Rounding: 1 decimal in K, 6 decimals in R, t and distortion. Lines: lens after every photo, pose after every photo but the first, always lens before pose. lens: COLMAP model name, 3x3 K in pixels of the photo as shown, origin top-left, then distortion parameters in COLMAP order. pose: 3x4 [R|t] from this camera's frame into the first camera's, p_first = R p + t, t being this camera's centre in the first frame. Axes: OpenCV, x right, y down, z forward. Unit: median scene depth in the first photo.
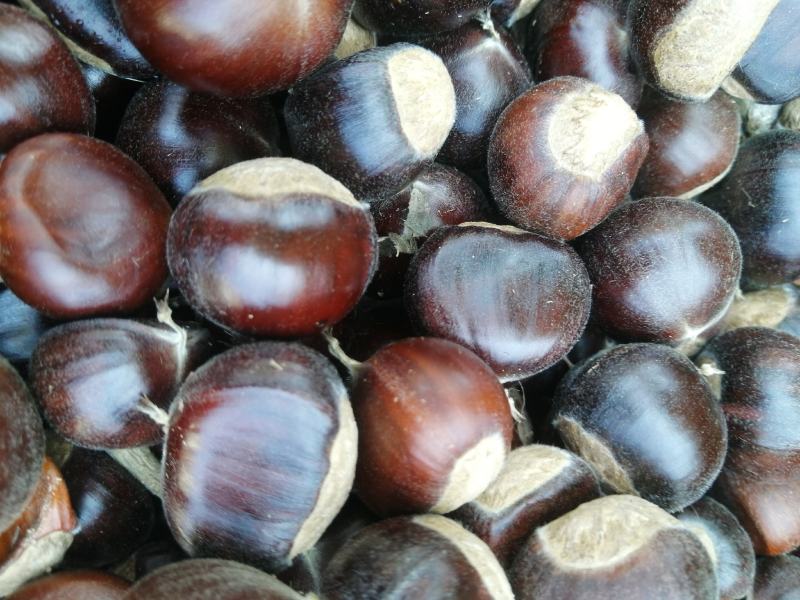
lens RADIAL K [[646.2, 0, 400.0], [0, 646.2, 300.0], [0, 0, 1]] dist [0.000372, 0.004883]
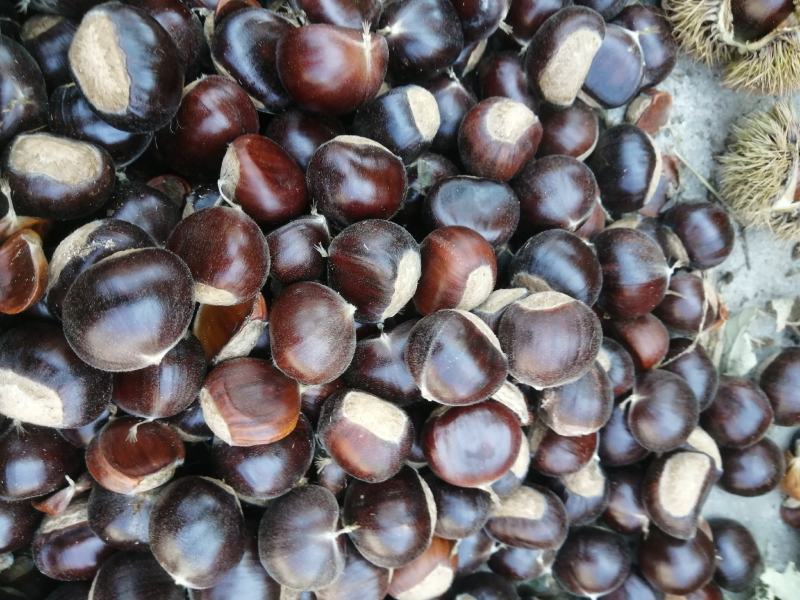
lens RADIAL K [[646.2, 0, 400.0], [0, 646.2, 300.0], [0, 0, 1]] dist [0.000372, 0.004883]
pose [[0.996659, -0.076029, 0.029854, -0.130196], [0.078579, 0.992237, -0.096388, 0.422206], [-0.022294, 0.098412, 0.994896, -0.861790]]
